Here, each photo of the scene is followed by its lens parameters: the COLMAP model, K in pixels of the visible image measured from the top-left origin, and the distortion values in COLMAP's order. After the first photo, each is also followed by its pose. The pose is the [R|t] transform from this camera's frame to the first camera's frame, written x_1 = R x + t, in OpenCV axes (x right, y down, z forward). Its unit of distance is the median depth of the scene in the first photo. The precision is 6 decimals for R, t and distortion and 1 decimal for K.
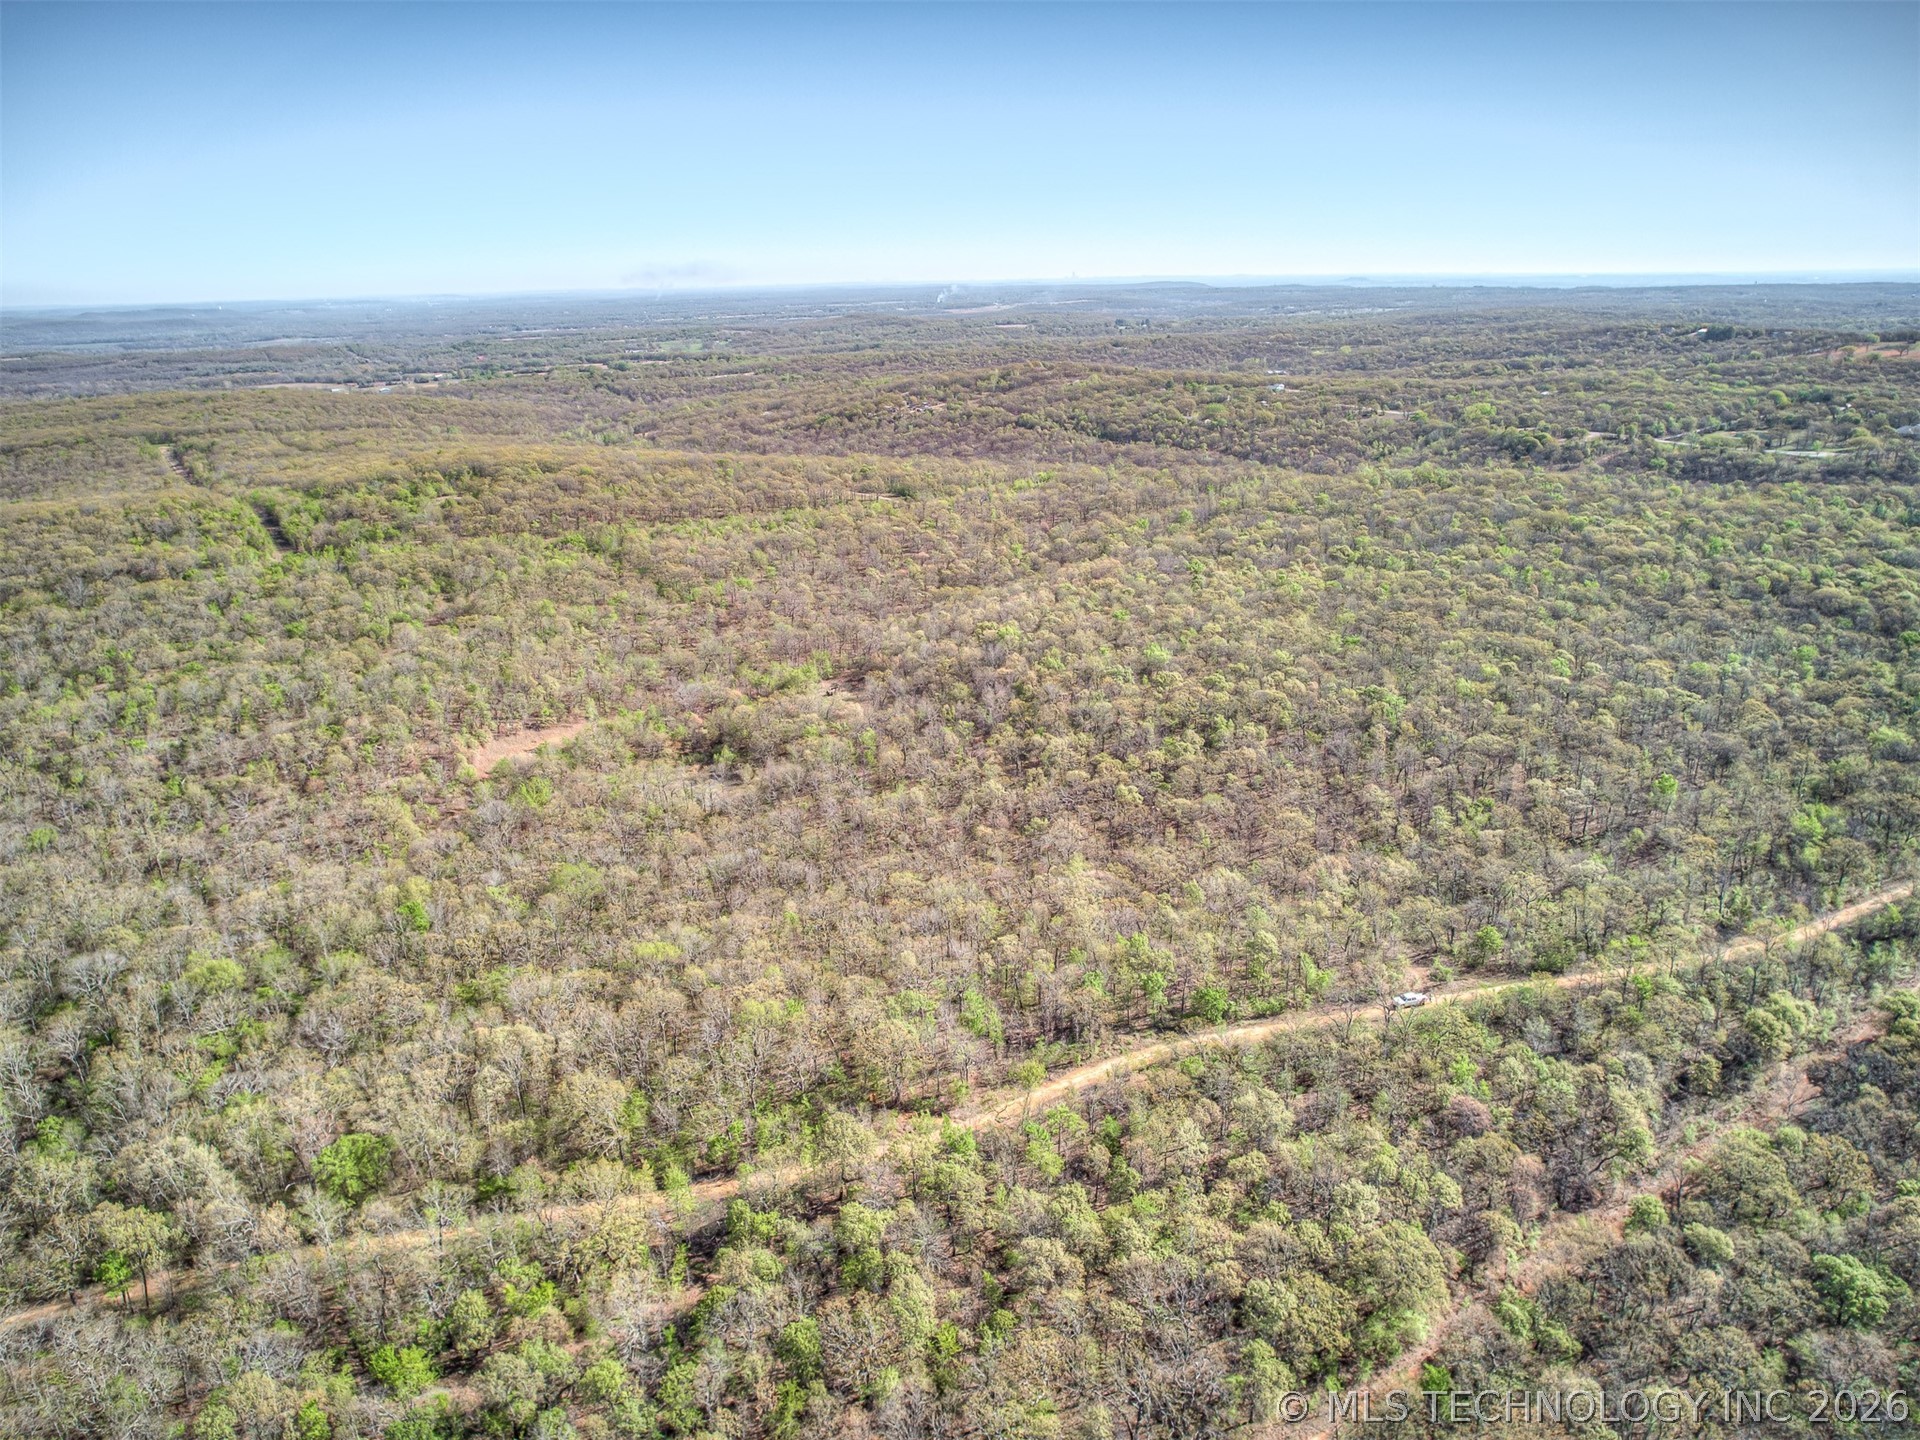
lens RADIAL K [[1369.8, 0, 970.1], [0, 1369.8, 722.1], [0, 0, 1]] dist [-0.081307, 0.068812]
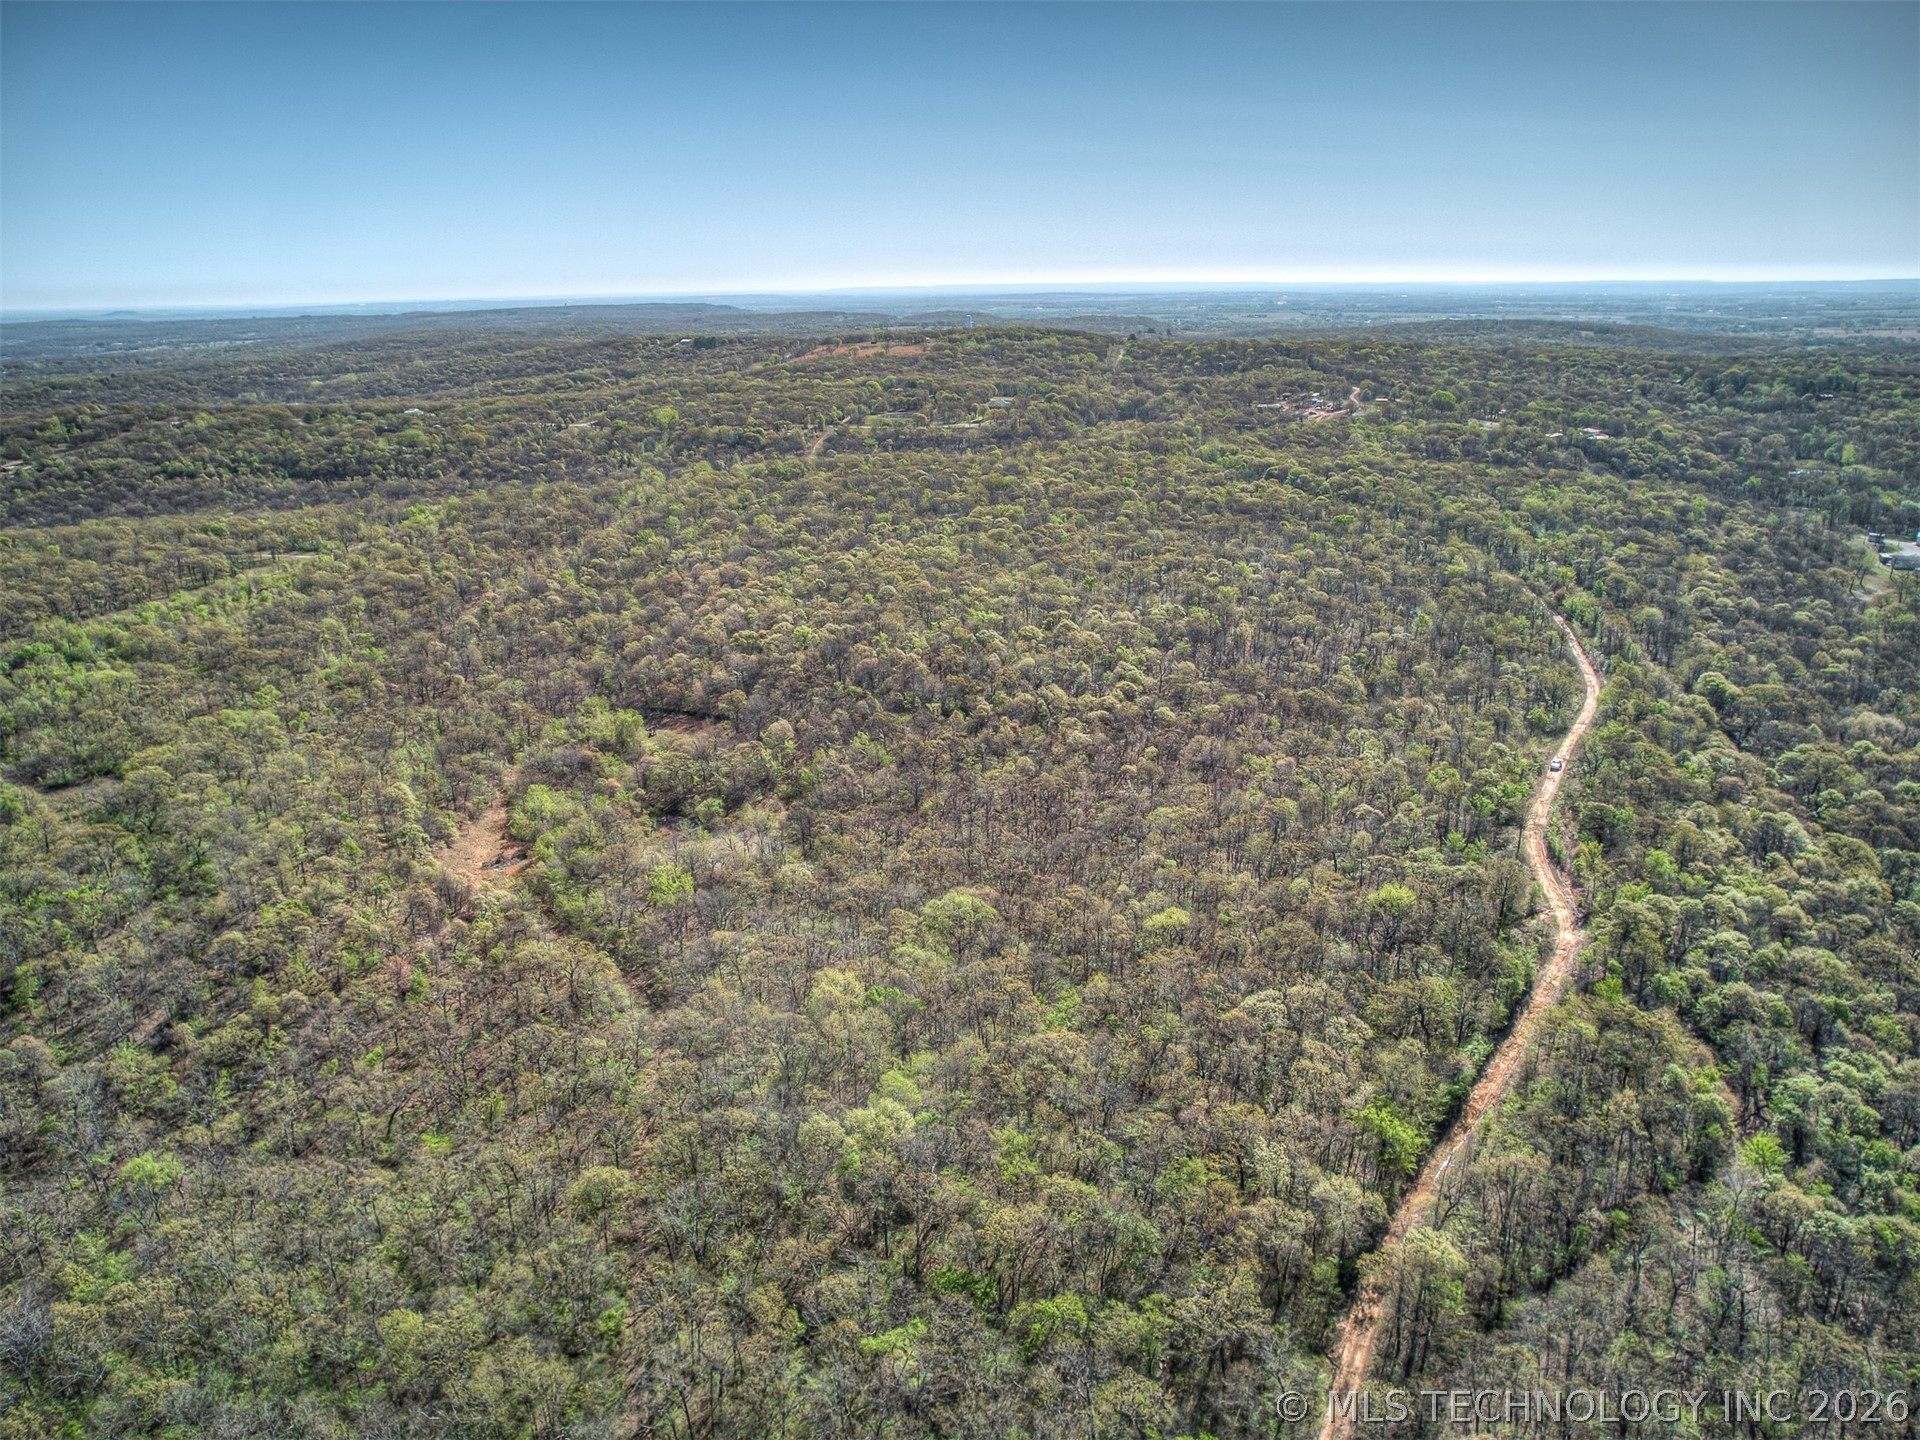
lens RADIAL K [[1369.8, 0, 957.3], [0, 1369.8, 712.5], [0, 0, 1]] dist [-0.081307, 0.068812]
pose [[0.683349, -0.211419, 0.698810, -0.170785], [0.229643, 0.970815, 0.069150, -0.014224], [-0.693035, 0.113223, 0.711957, 0.062037]]
